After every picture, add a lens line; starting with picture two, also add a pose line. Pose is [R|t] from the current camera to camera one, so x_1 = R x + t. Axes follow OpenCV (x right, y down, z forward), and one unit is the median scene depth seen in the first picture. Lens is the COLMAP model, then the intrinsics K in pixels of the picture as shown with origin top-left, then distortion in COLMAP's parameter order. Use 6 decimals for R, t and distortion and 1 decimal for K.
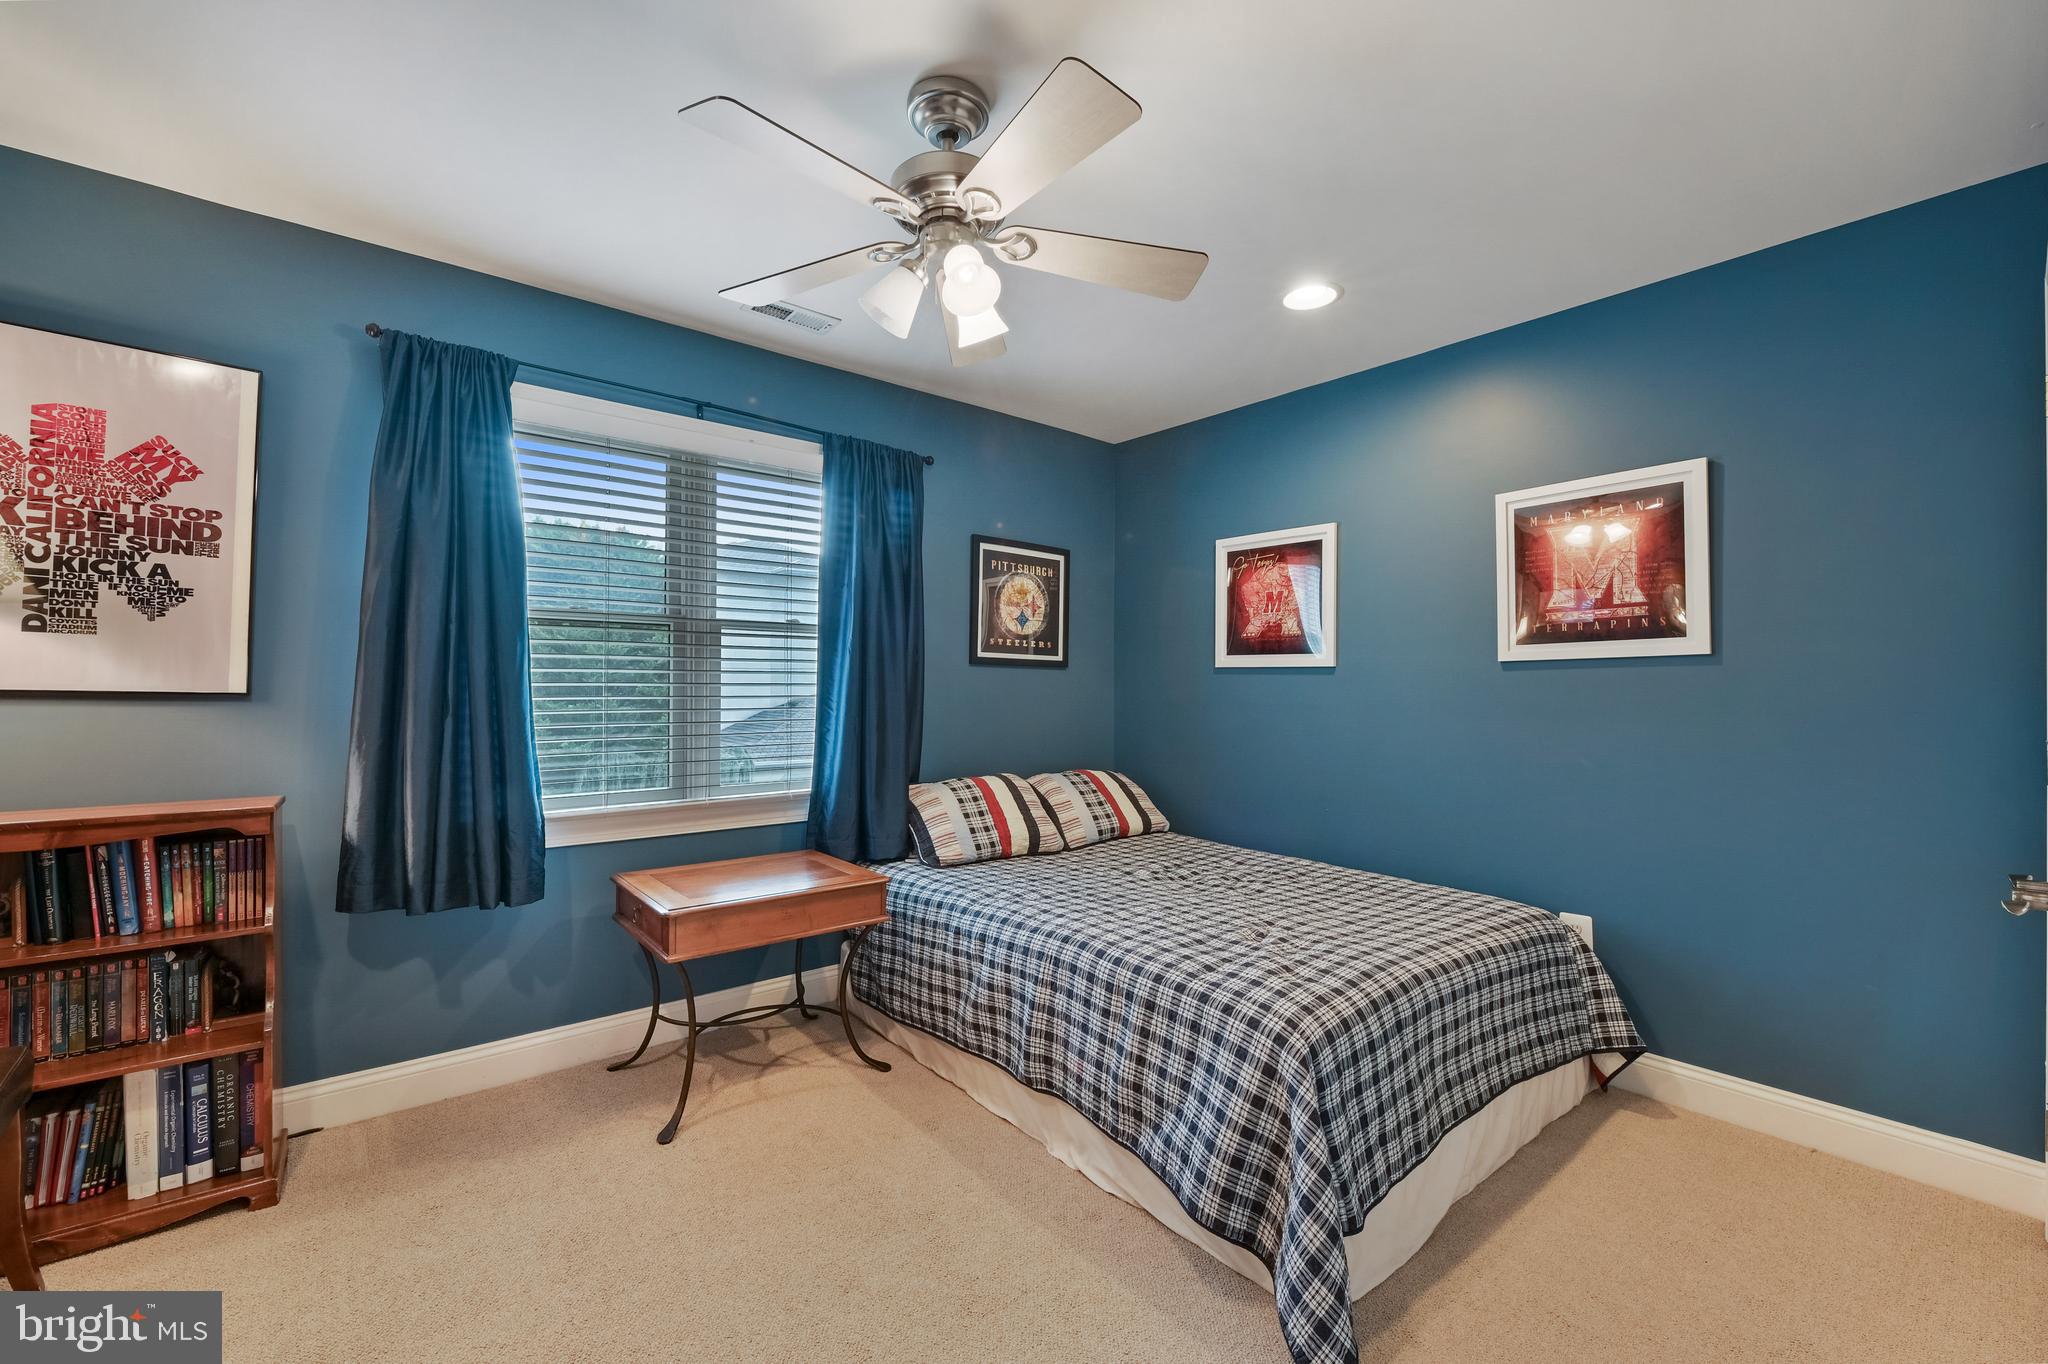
lens RADIAL K [[849.3, 0, 1024.0], [0, 849.3, 682.0], [0, 0, 1]] dist [0.021816, -0.000025]
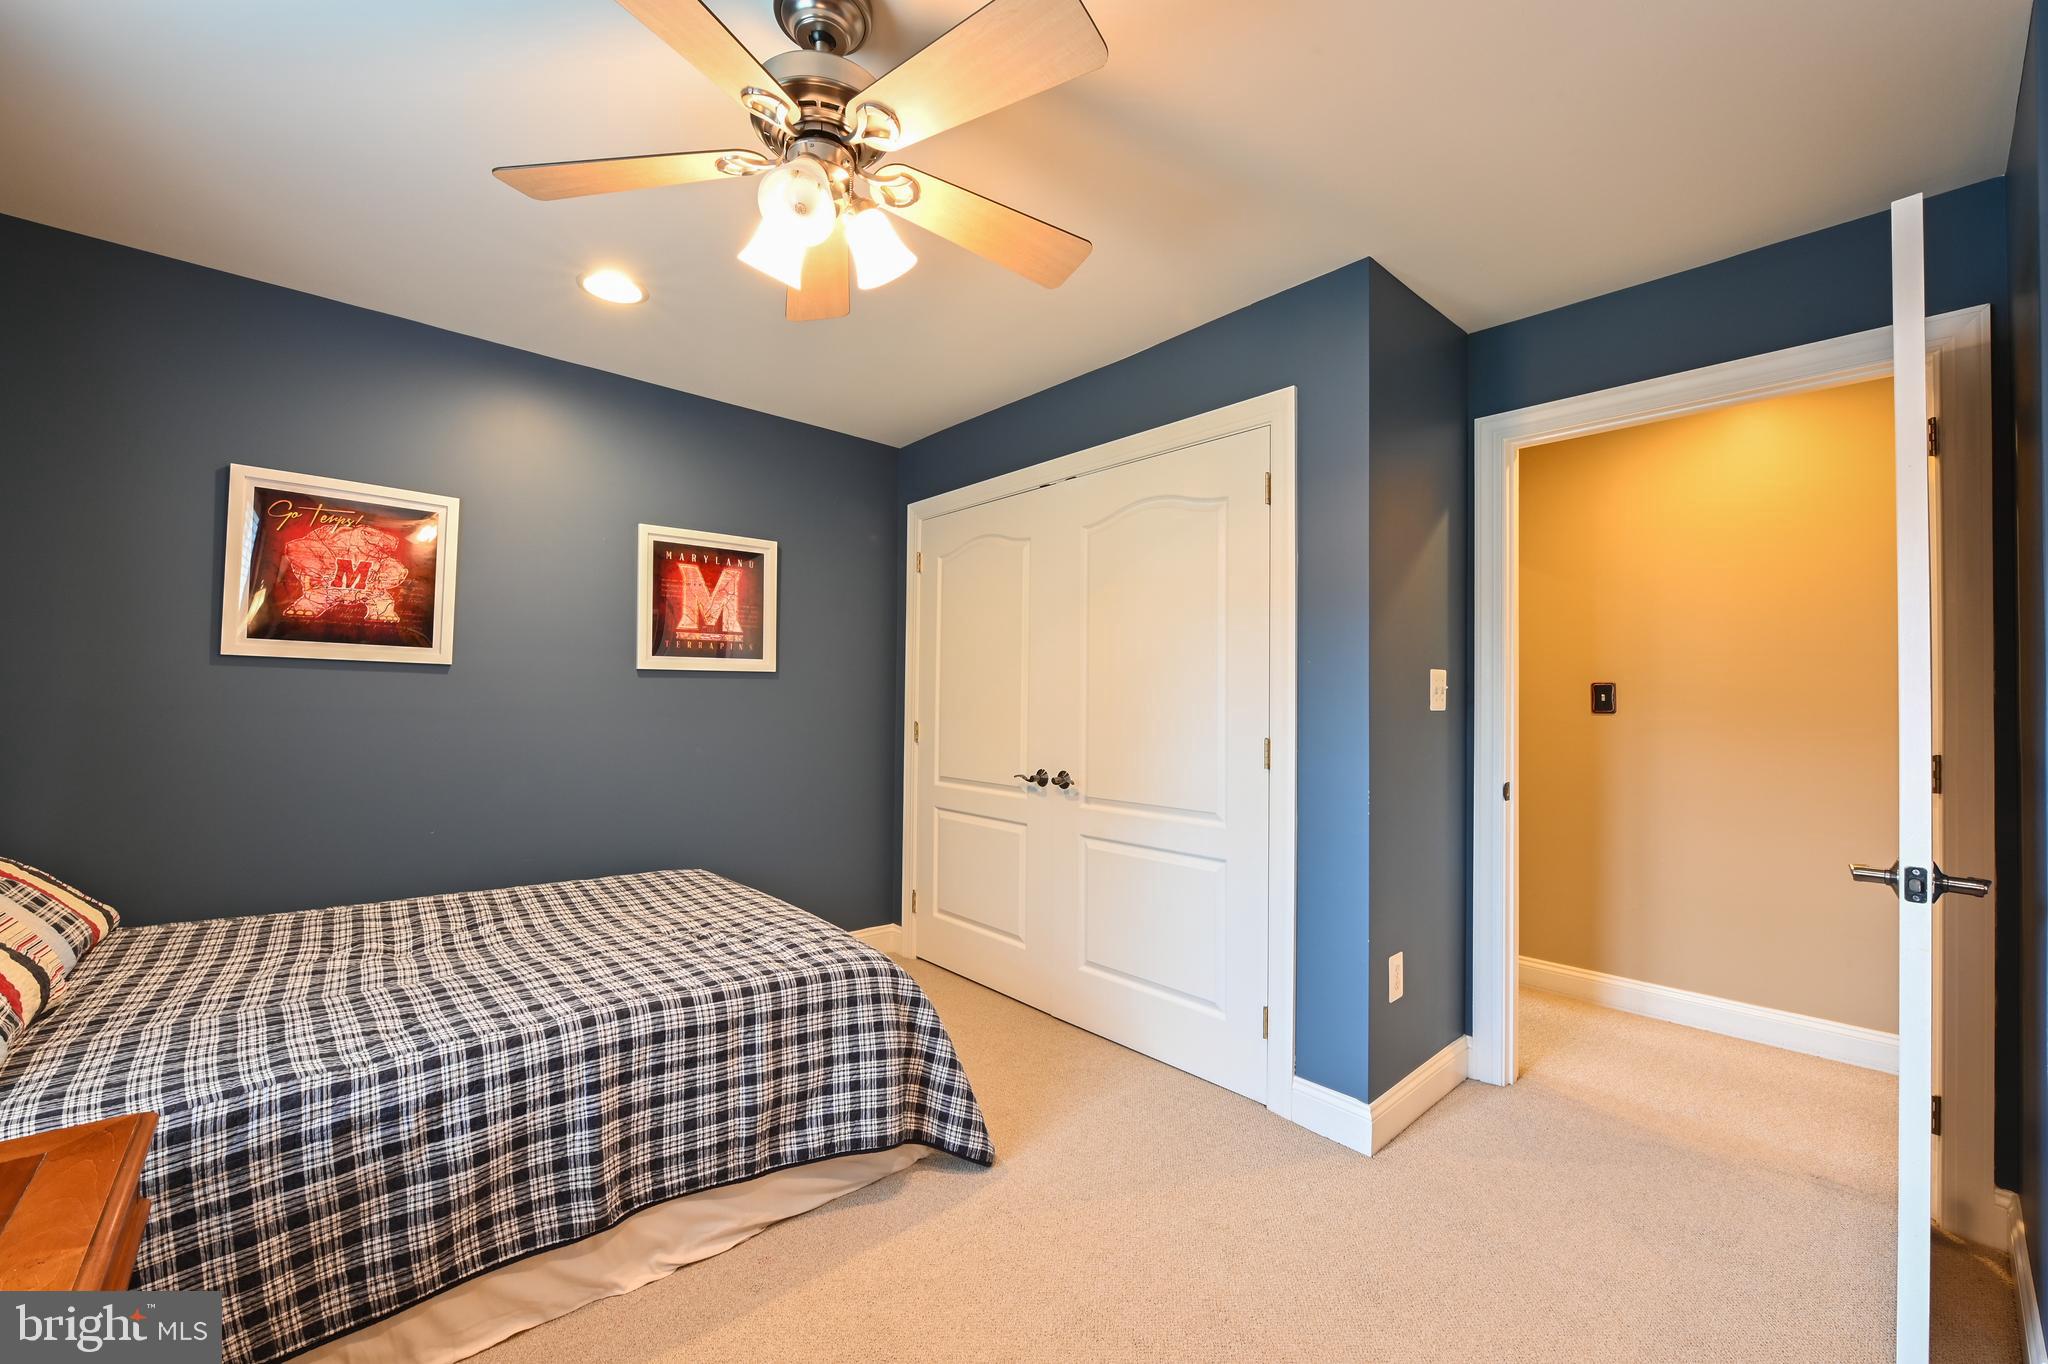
lens RADIAL K [[829.9, 0, 1010.4], [0, 829.9, 690.0], [0, 0, 1]] dist [-0.006531, -0.000152]
pose [[-0.043860, 0.009520, 0.998992, -0.659196], [-0.020683, 0.999732, -0.010435, 0.006483], [-0.998824, -0.021120, -0.043651, 0.623319]]
